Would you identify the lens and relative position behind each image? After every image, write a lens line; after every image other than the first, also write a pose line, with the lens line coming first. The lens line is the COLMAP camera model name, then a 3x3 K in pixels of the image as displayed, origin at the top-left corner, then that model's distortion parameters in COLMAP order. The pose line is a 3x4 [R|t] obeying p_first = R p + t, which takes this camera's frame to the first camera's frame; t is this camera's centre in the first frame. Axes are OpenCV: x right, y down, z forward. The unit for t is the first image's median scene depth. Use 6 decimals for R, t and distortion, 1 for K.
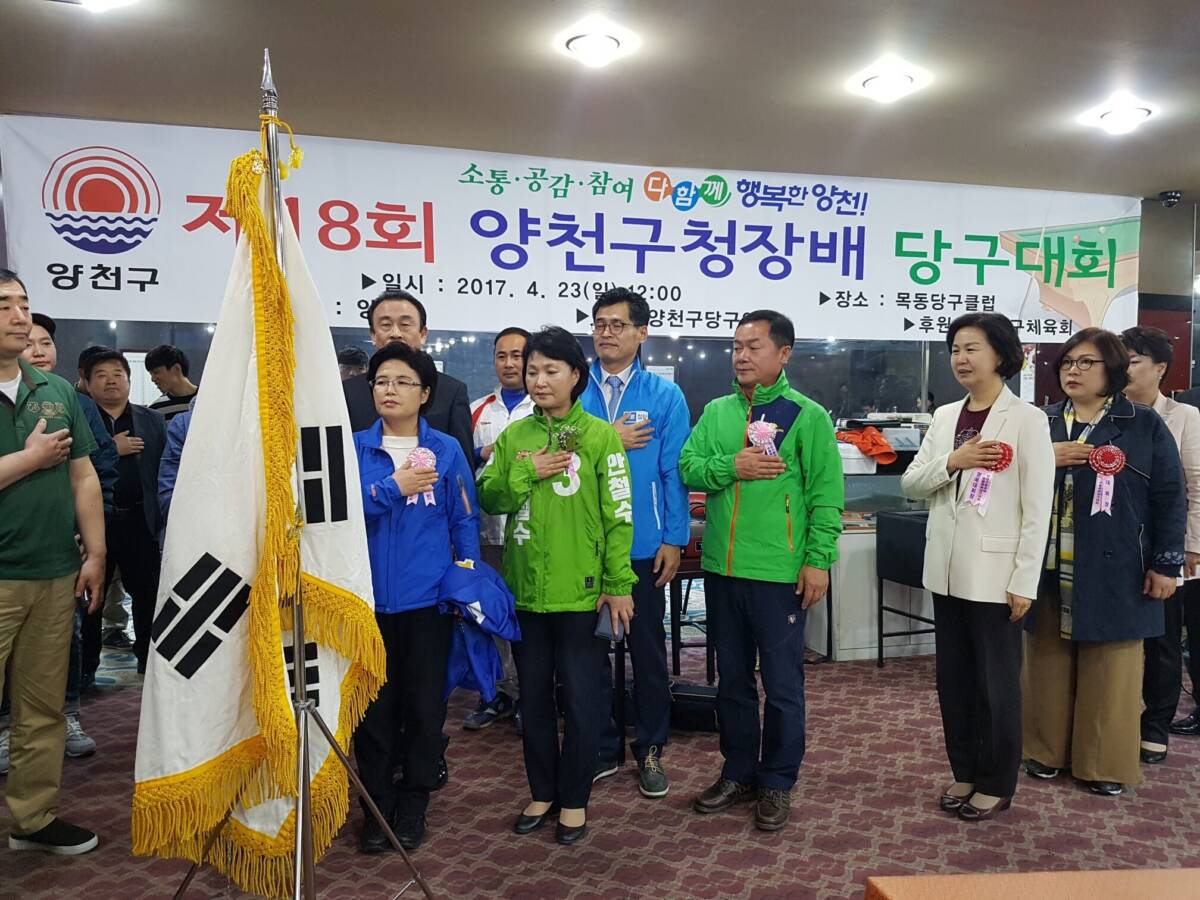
lens RADIAL K [[929.1, 0, 598.1], [0, 929.1, 475.0], [0, 0, 1]] dist [0.231798, -0.413770]
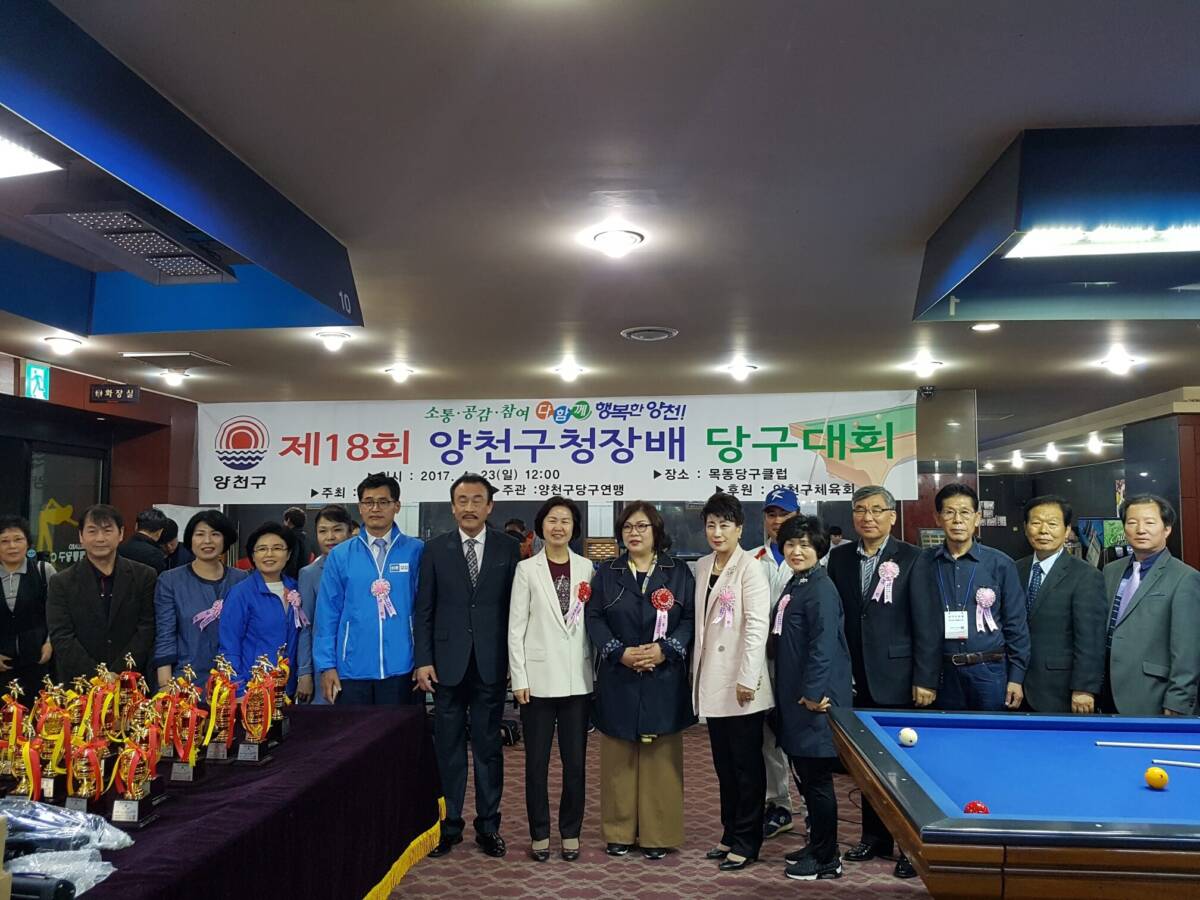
lens RADIAL K [[929.1, 0, 598.1], [0, 929.1, 475.0], [0, 0, 1]] dist [0.231798, -0.413770]
pose [[0.923779, -0.028376, -0.381873, 0.741817], [-0.023185, 0.991276, -0.129745, 0.008988], [0.382223, 0.128709, 0.915063, -0.402347]]
